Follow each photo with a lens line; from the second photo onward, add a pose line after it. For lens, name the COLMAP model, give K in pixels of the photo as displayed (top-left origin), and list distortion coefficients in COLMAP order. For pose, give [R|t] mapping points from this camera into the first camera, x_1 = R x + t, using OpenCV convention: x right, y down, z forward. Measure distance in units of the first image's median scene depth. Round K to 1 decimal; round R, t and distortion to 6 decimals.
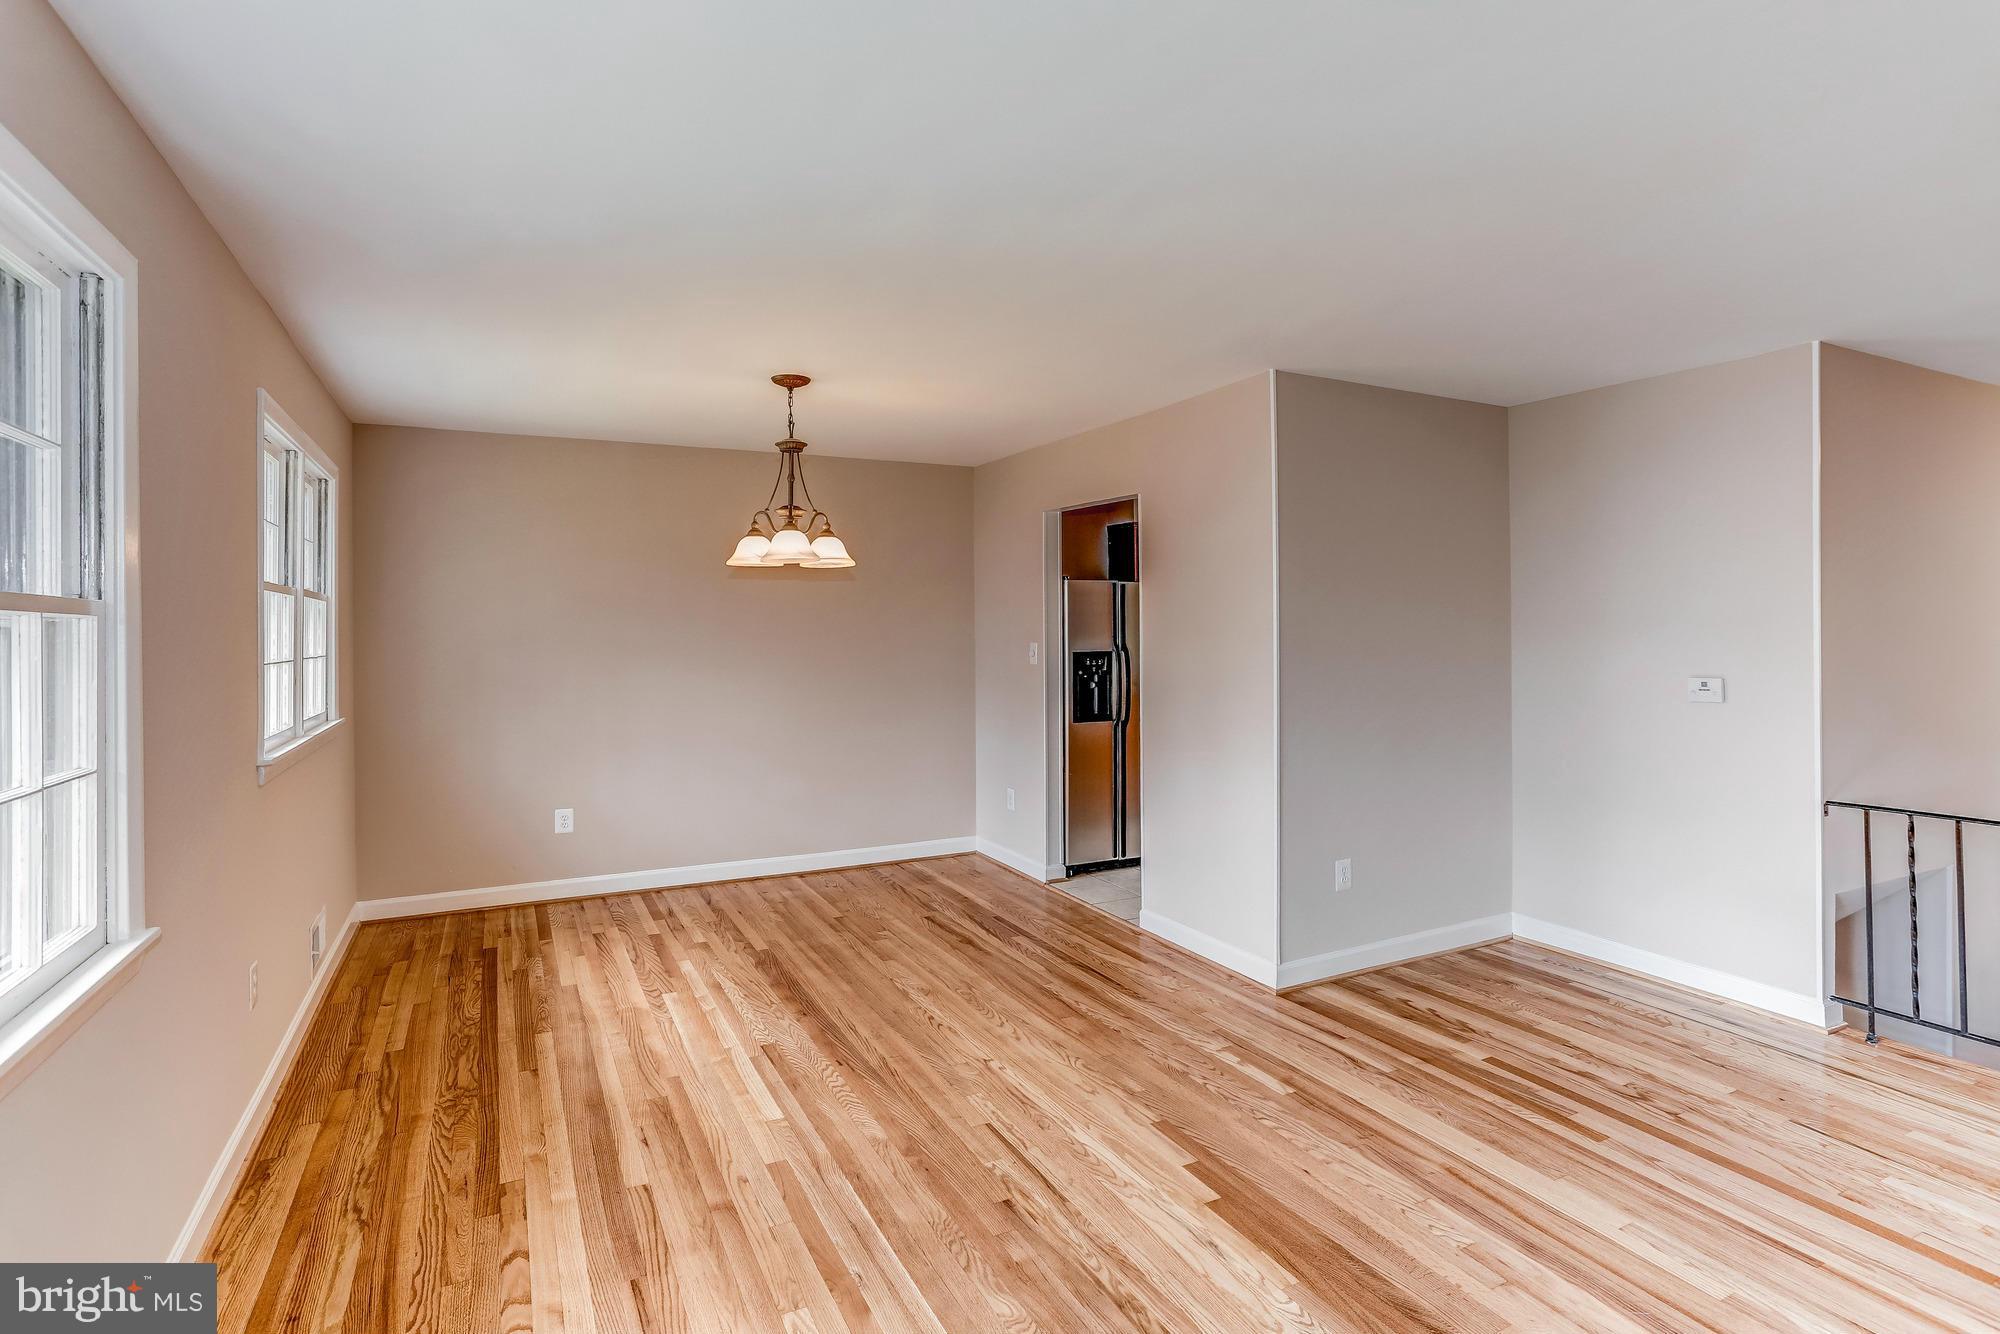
lens RADIAL K [[1007.9, 0, 1000.5], [0, 1007.9, 620.6], [0, 0, 1]] dist [-0.047277, 0.030868]
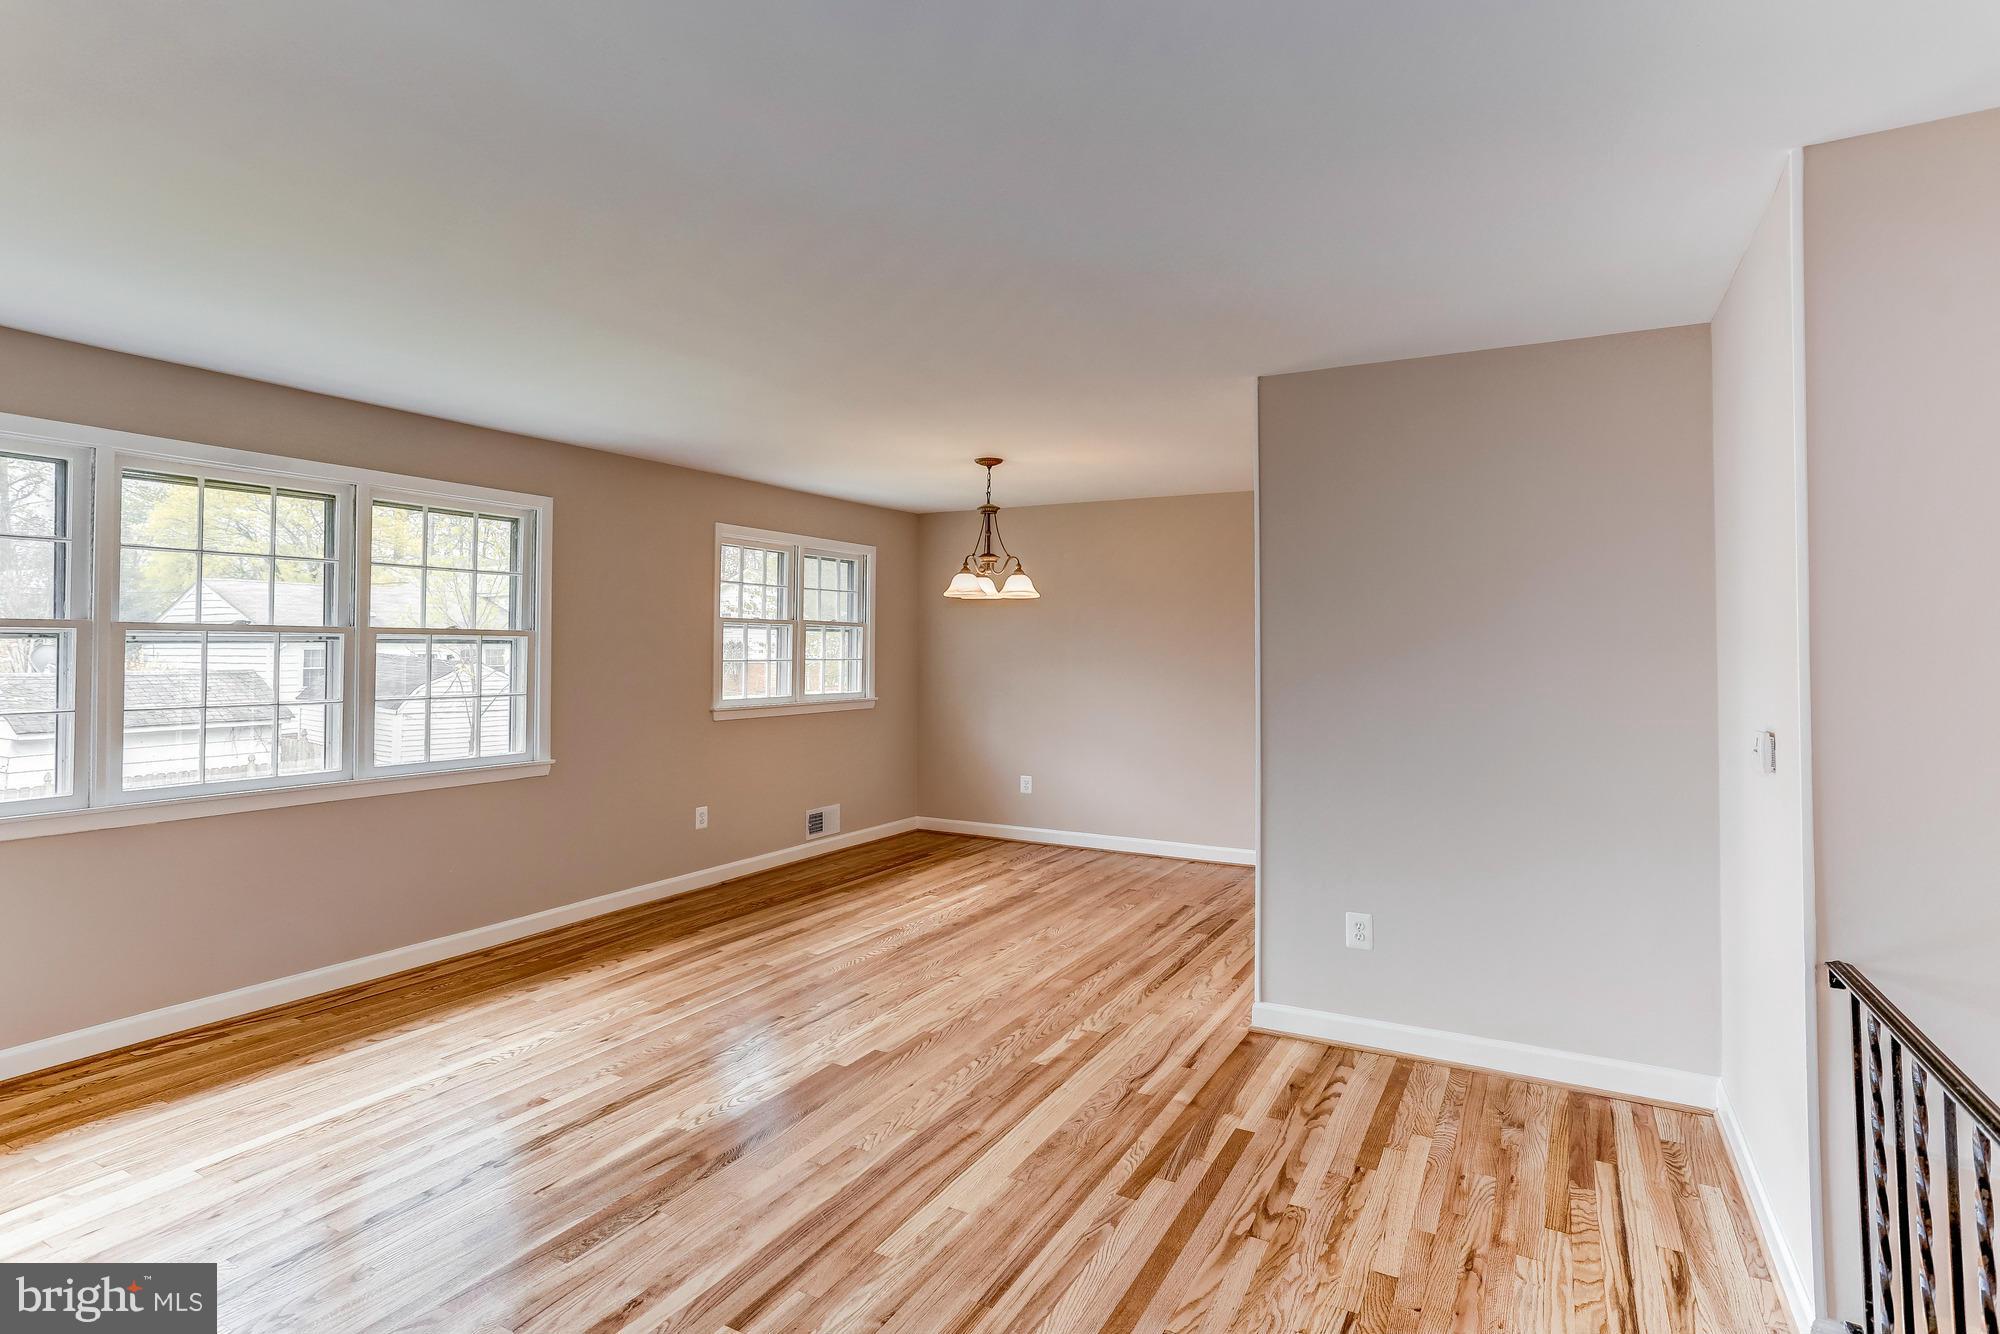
lens RADIAL K [[1002.3, 0, 1002.8], [0, 1002.3, 625.4], [0, 0, 1]] dist [-0.043627, 0.028791]
pose [[0.555915, -0.010724, -0.831170, 1.048996], [-0.003753, 0.999874, -0.015411, 0.003410], [0.831231, 0.011687, 0.555805, 0.304147]]
